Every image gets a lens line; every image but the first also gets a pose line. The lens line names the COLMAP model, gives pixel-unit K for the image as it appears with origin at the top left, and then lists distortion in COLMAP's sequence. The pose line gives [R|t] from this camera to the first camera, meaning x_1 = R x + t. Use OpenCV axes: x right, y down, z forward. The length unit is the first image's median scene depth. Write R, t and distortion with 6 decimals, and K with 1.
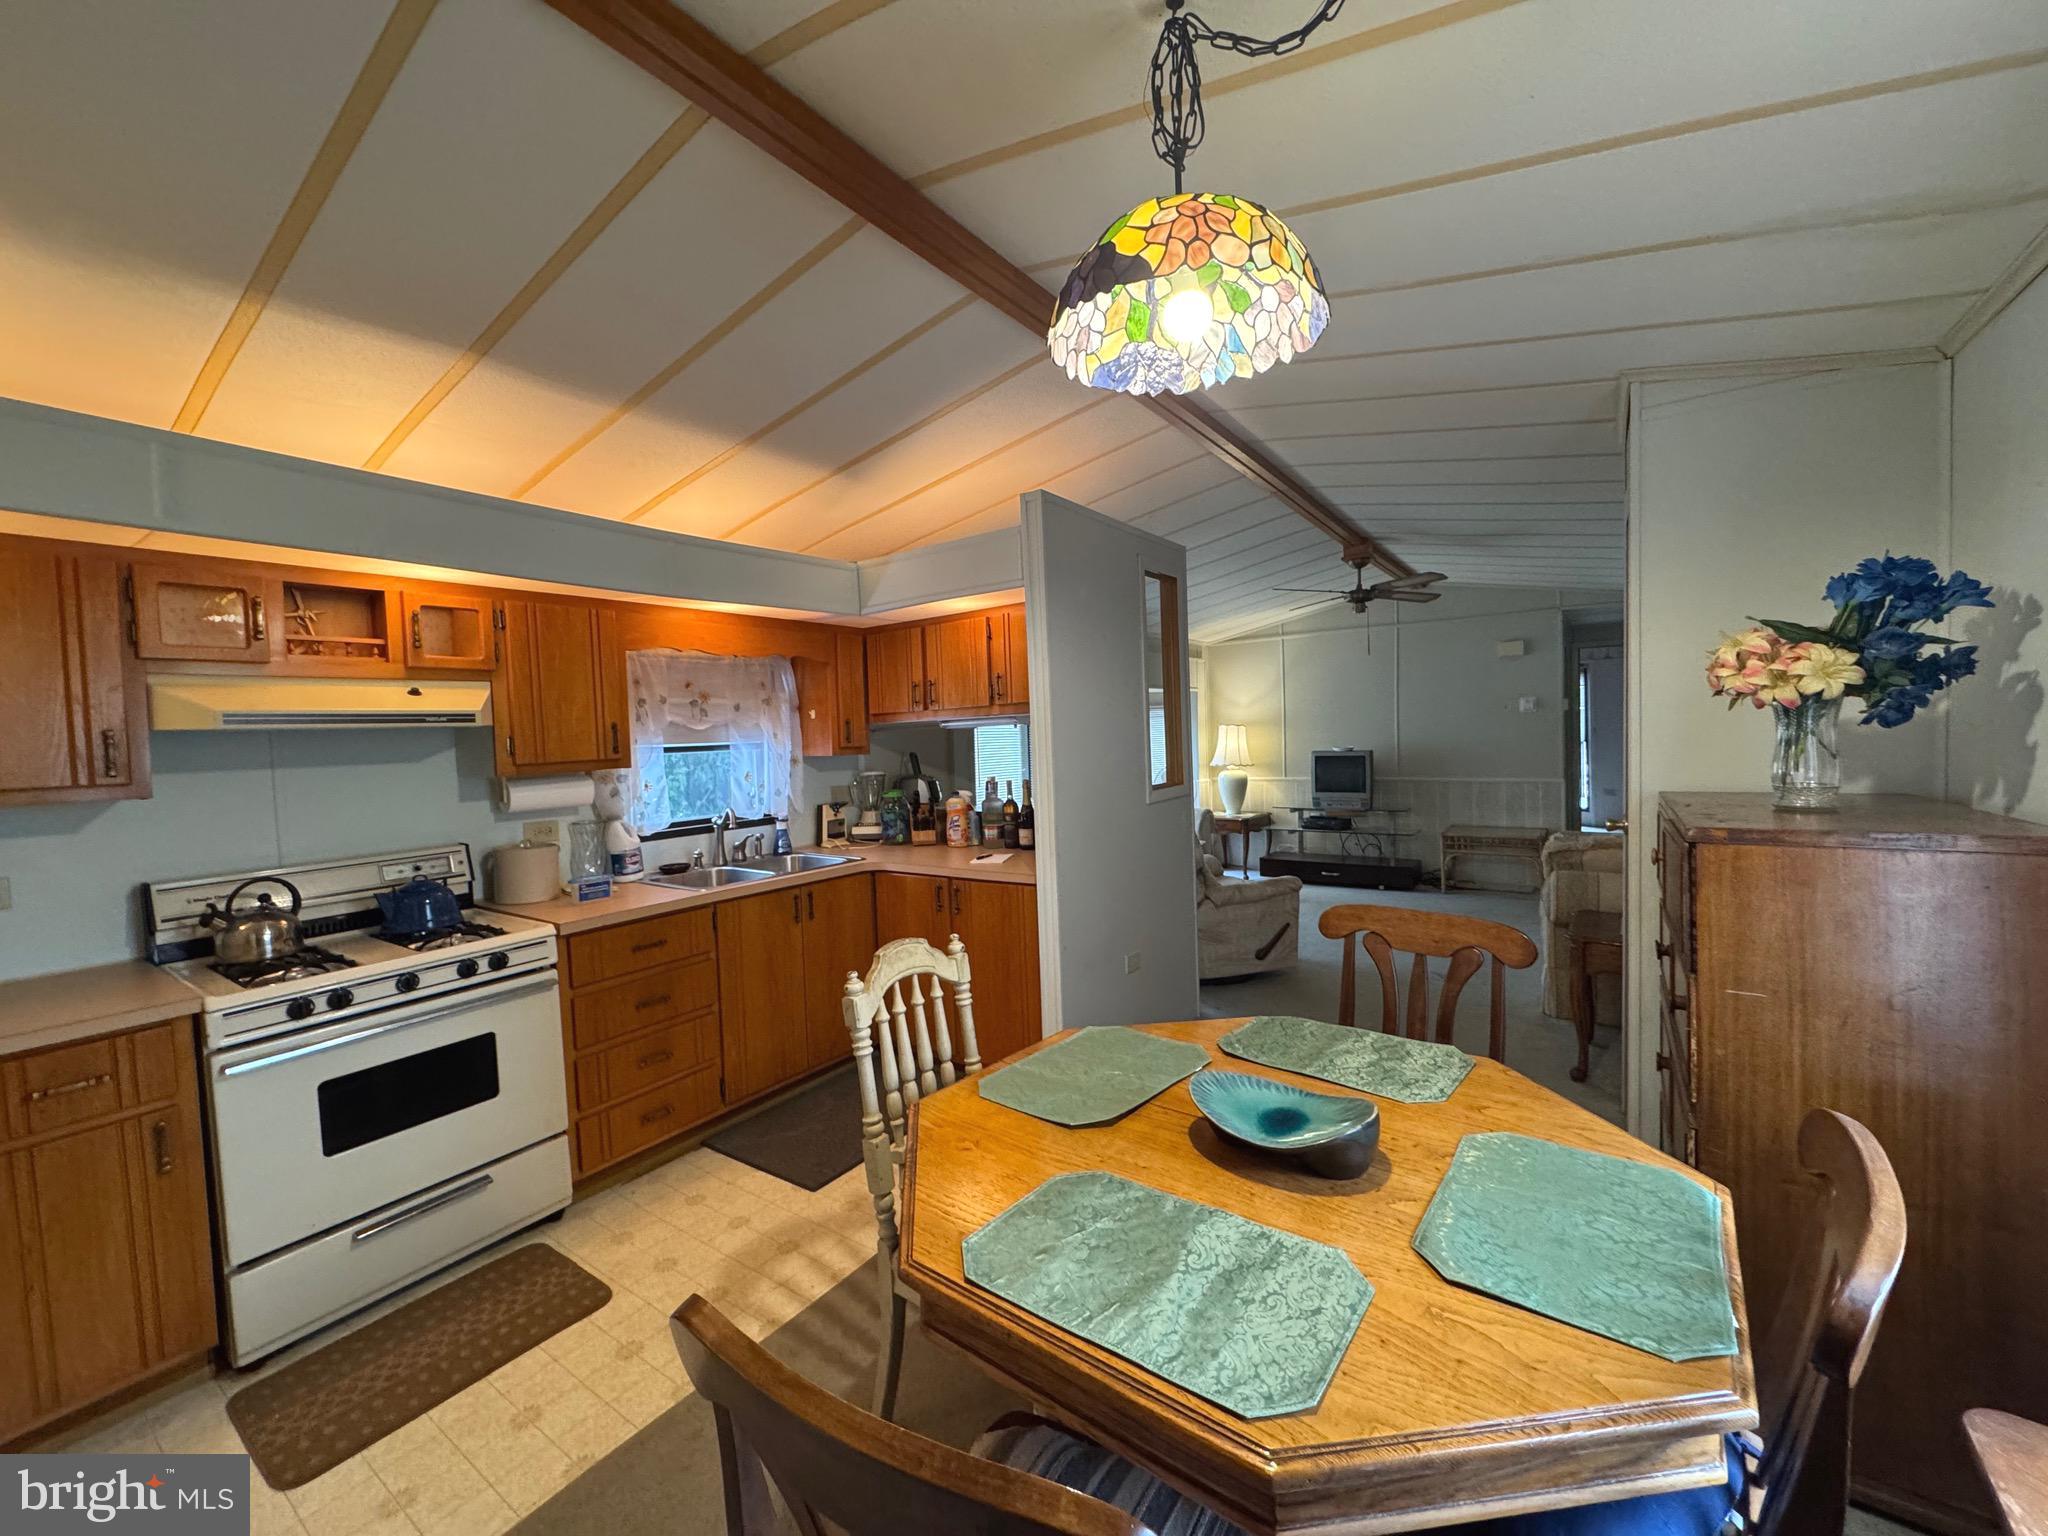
lens RADIAL K [[835.3, 0, 1019.3], [0, 835.3, 769.3], [0, 0, 1]] dist [-0.002113, -0.000162]
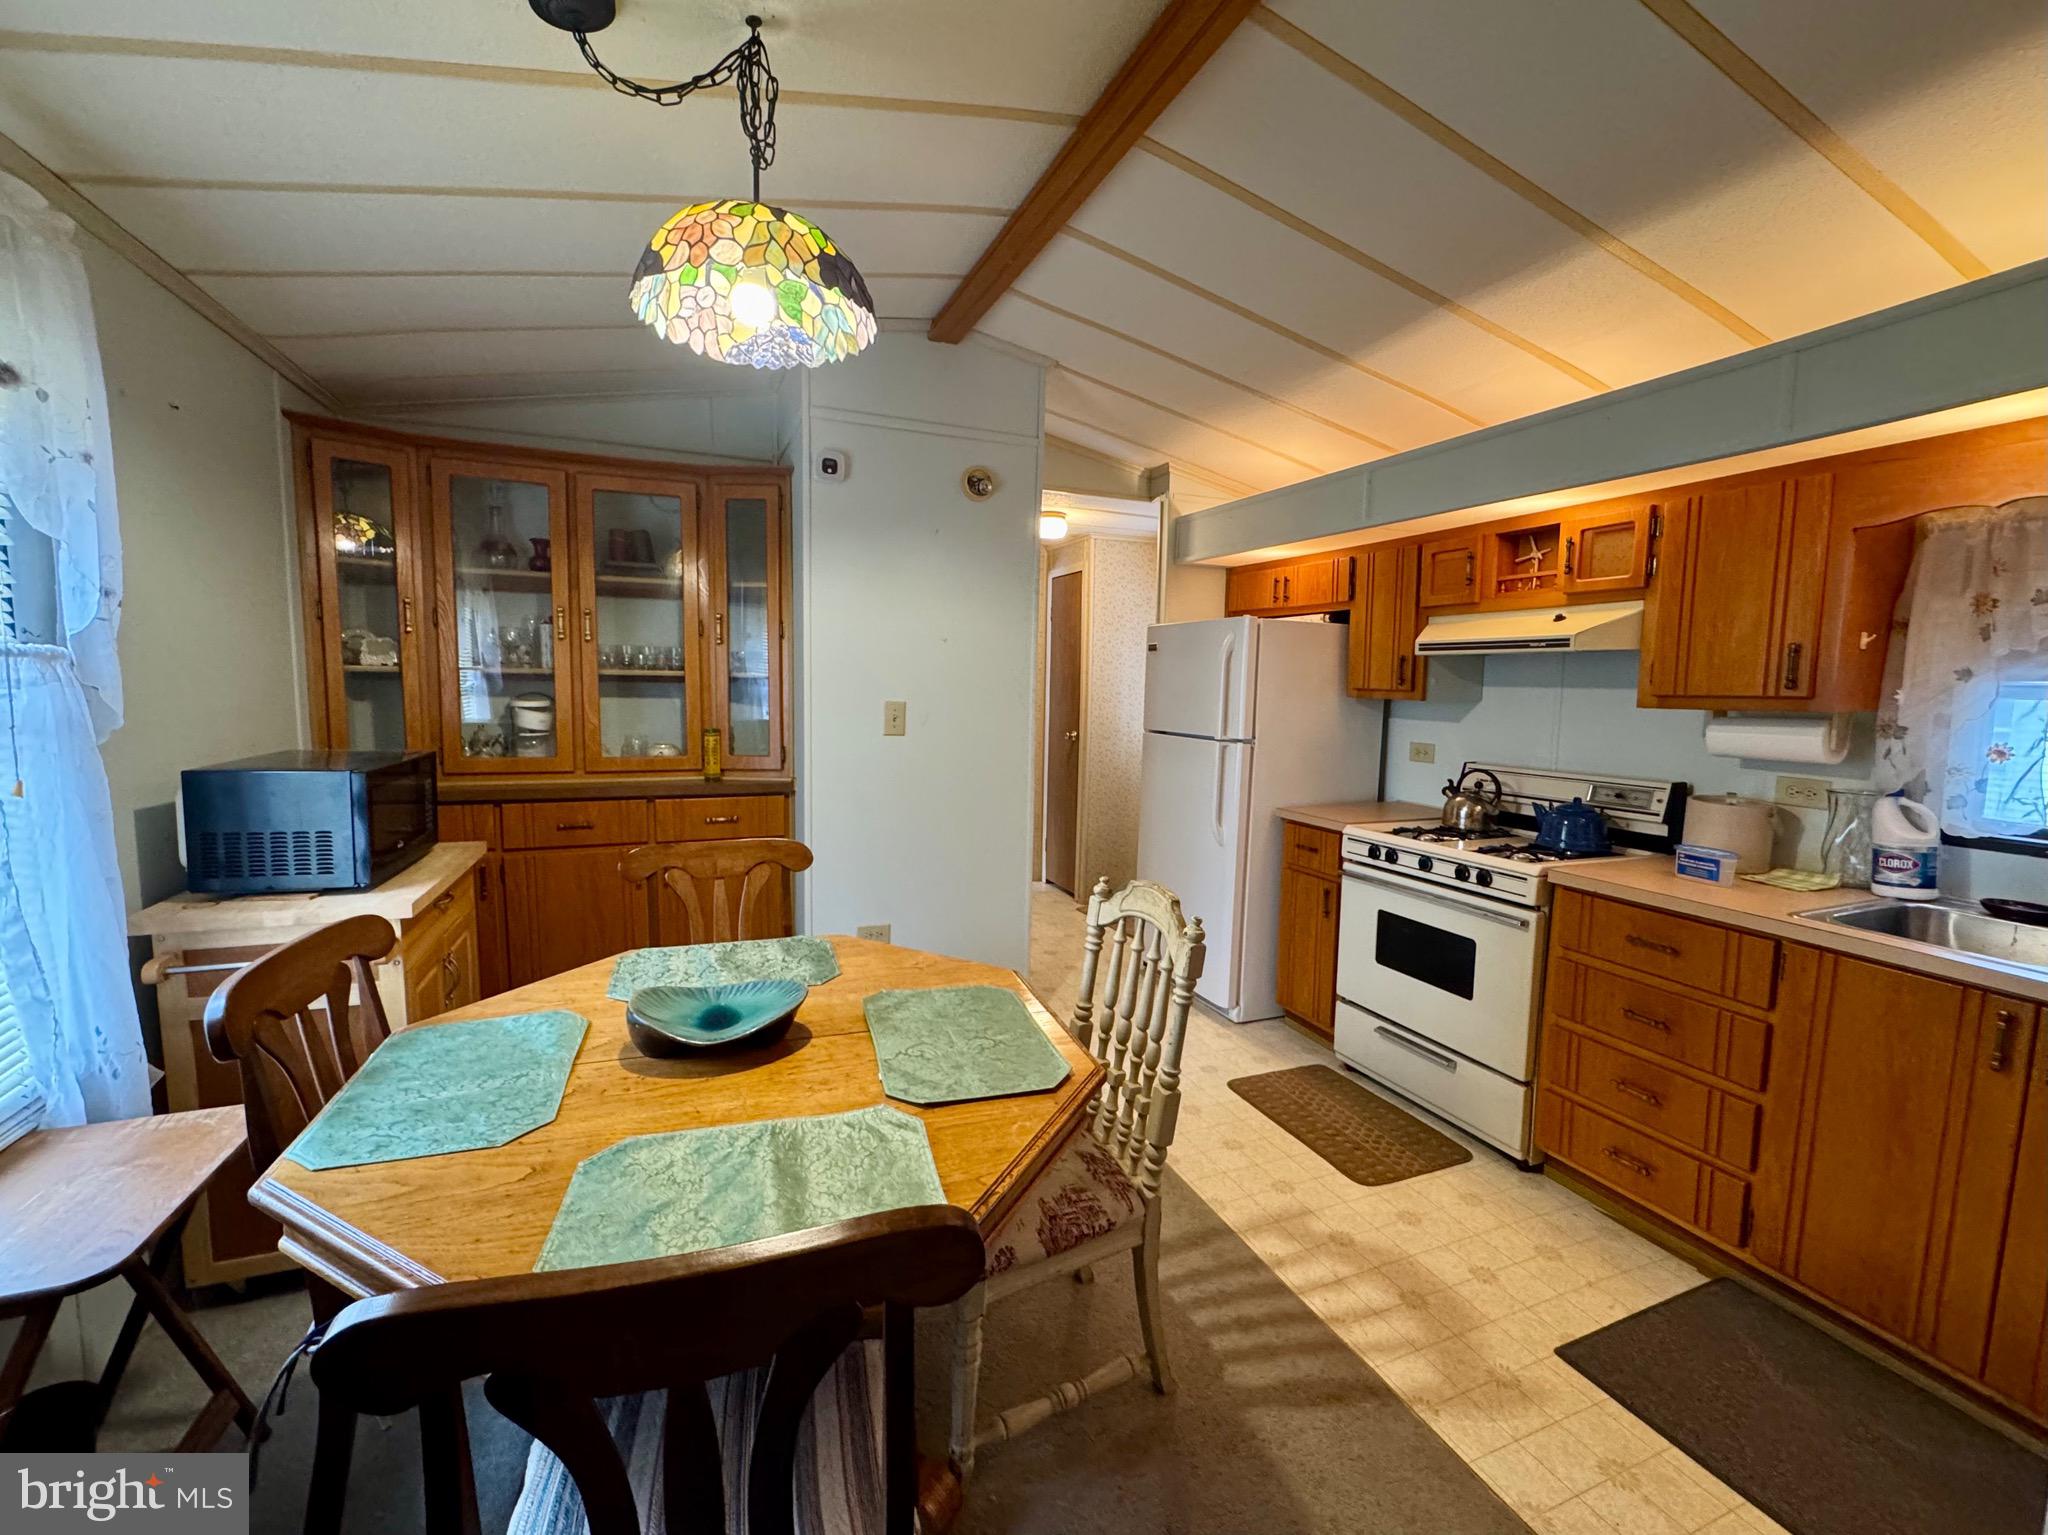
lens RADIAL K [[835.3, 0, 1019.3], [0, 835.3, 768.8], [0, 0, 1]] dist [-0.002113, -0.000162]
pose [[-0.546414, 0.113758, -0.829753, 0.547730], [-0.035044, 0.986759, 0.158361, -0.050217], [0.836782, 0.115609, -0.535193, 1.060107]]
